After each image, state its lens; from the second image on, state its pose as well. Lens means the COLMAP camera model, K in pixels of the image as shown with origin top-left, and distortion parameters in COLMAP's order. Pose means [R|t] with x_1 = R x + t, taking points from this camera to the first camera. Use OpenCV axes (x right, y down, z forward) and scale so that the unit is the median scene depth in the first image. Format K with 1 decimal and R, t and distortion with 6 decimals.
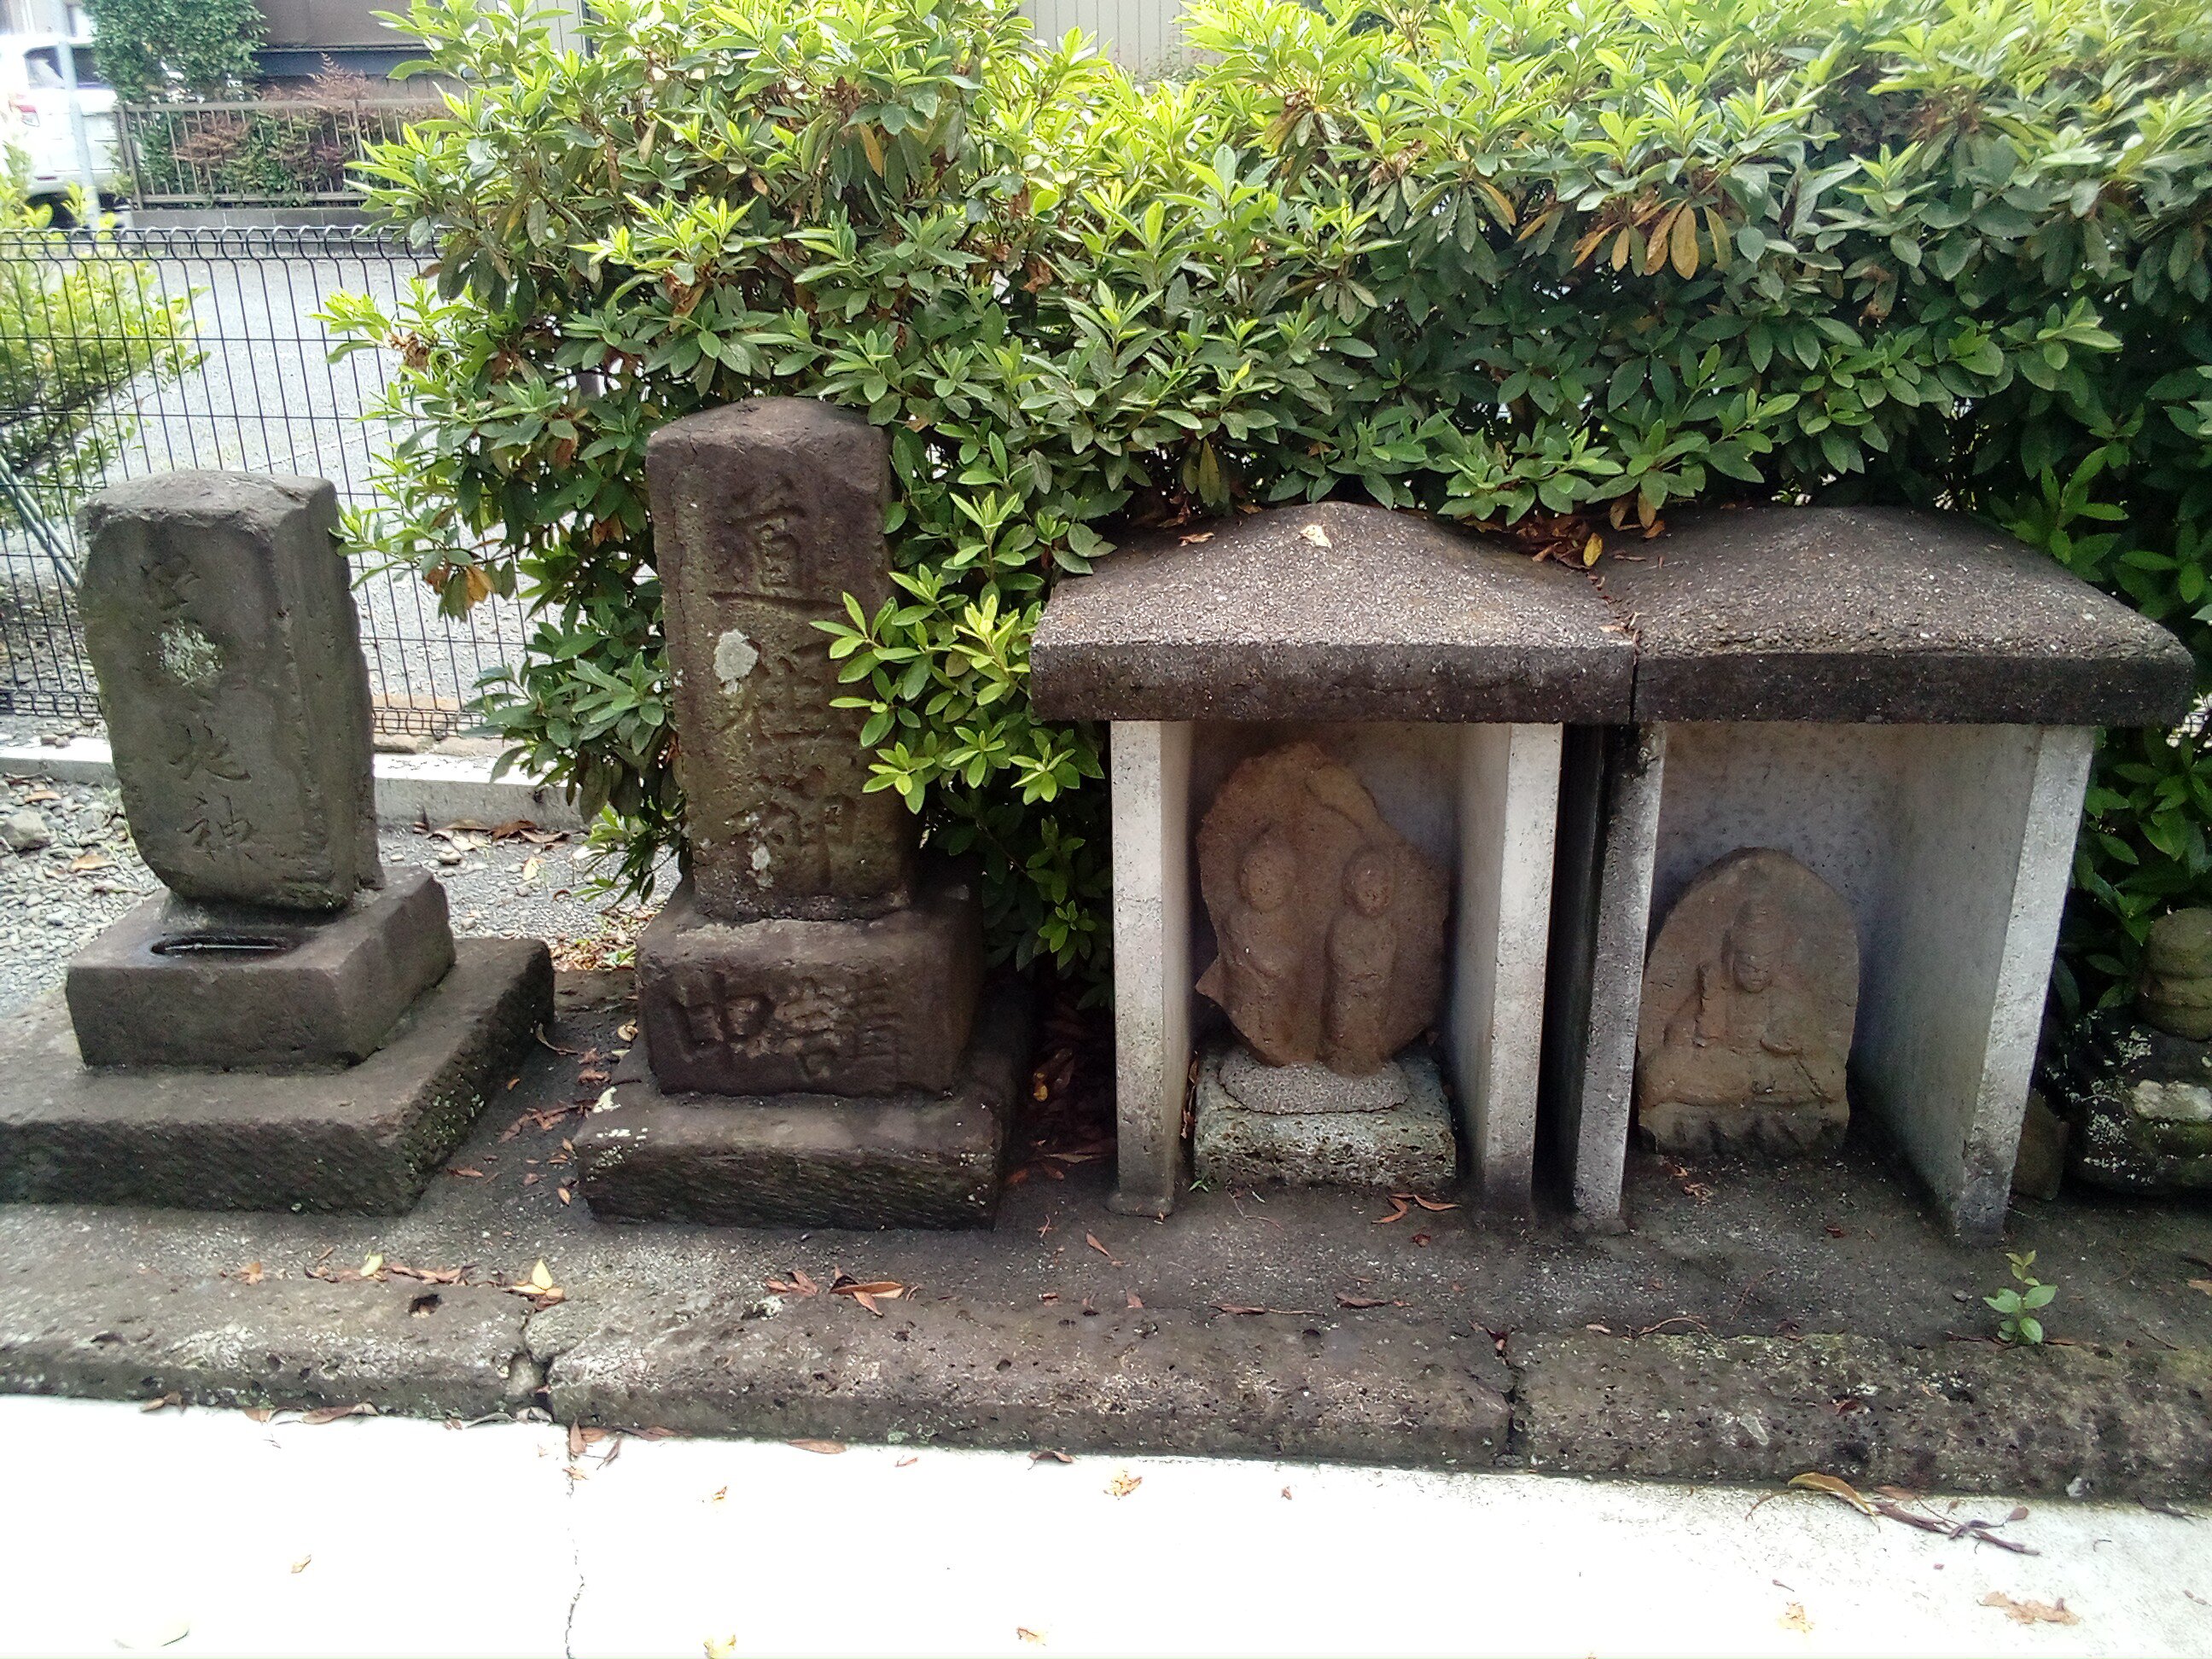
lens RADIAL K [[1844.0, 0, 1111.2], [0, 1844.0, 816.2], [0, 0, 1]] dist [0.031153, -0.058880]
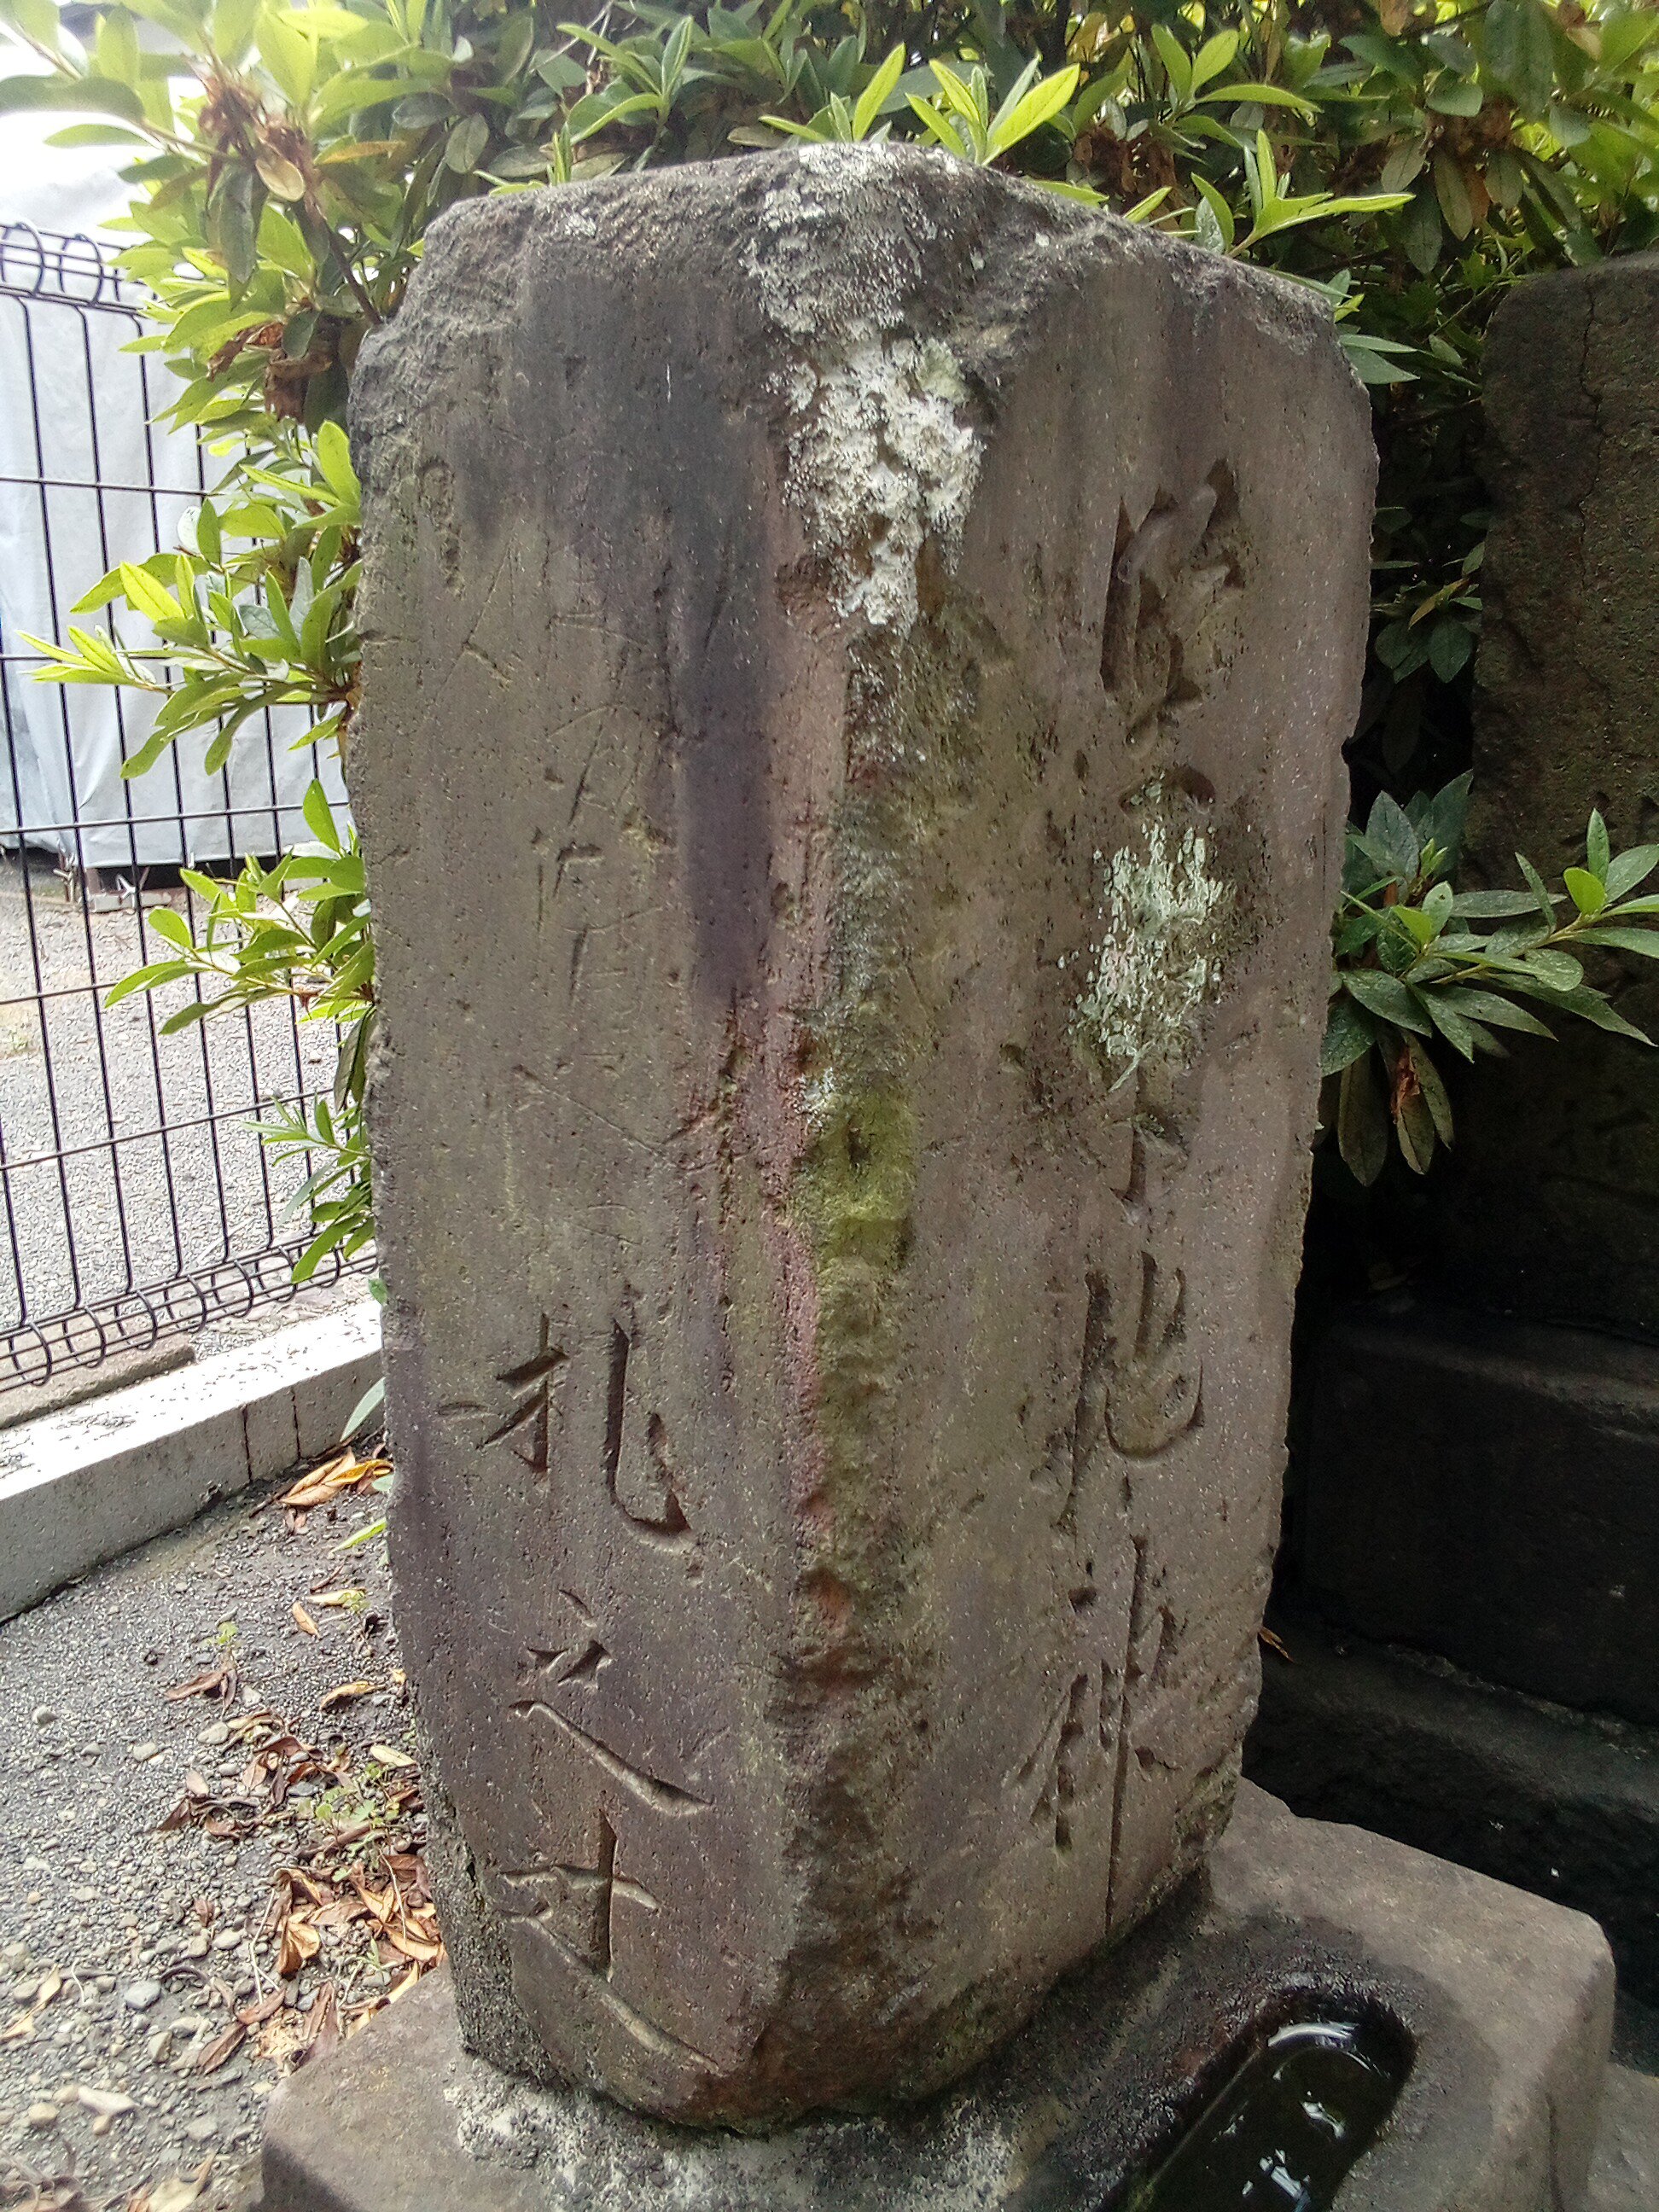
lens RADIAL K [[1844.0, 0, 844.4], [0, 1844.0, 1102.8], [0, 0, 1]] dist [0.031153, -0.058880]
pose [[0.551873, -0.184536, 0.813254, -0.678428], [0.297081, 0.954734, 0.015040, -0.079780], [-0.779217, 0.233302, 0.581714, 0.864686]]
